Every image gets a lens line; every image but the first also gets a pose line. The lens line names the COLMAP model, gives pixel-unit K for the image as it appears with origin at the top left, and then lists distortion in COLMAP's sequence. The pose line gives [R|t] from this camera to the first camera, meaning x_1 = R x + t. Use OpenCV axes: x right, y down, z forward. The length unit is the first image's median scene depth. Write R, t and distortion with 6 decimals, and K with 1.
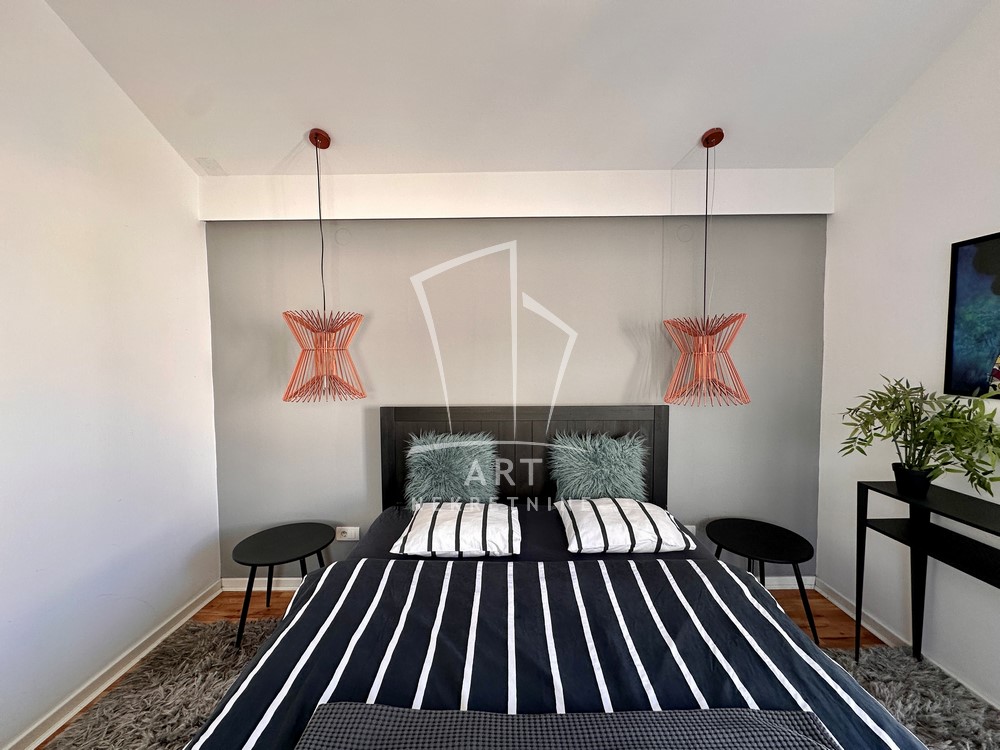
lens RADIAL K [[396.7, 0, 500.0], [0, 396.7, 375.0], [0, 0, 1]] dist [-0.022580, -0.000069]
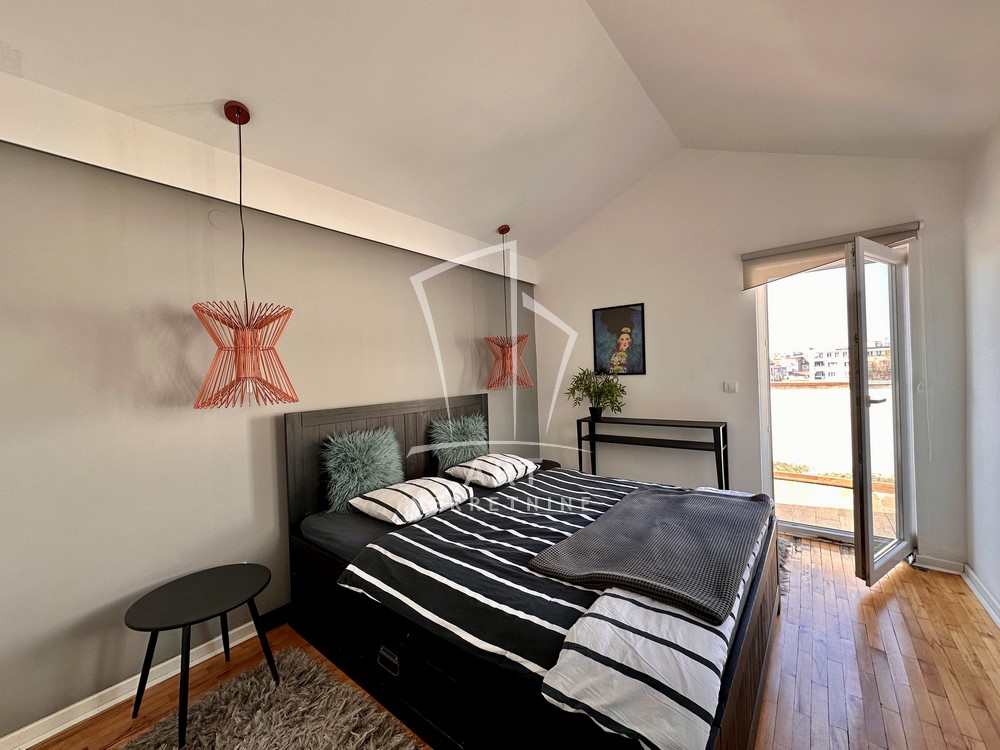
lens RADIAL K [[400.1, 0, 500.0], [0, 400.1, 375.0], [0, 0, 1]] dist [-0.000662, -0.000016]
pose [[0.605117, -0.029513, 0.795589, -0.831271], [0.060007, 0.998161, -0.008612, 0.027193], [-0.793872, 0.052952, 0.605775, 0.019040]]
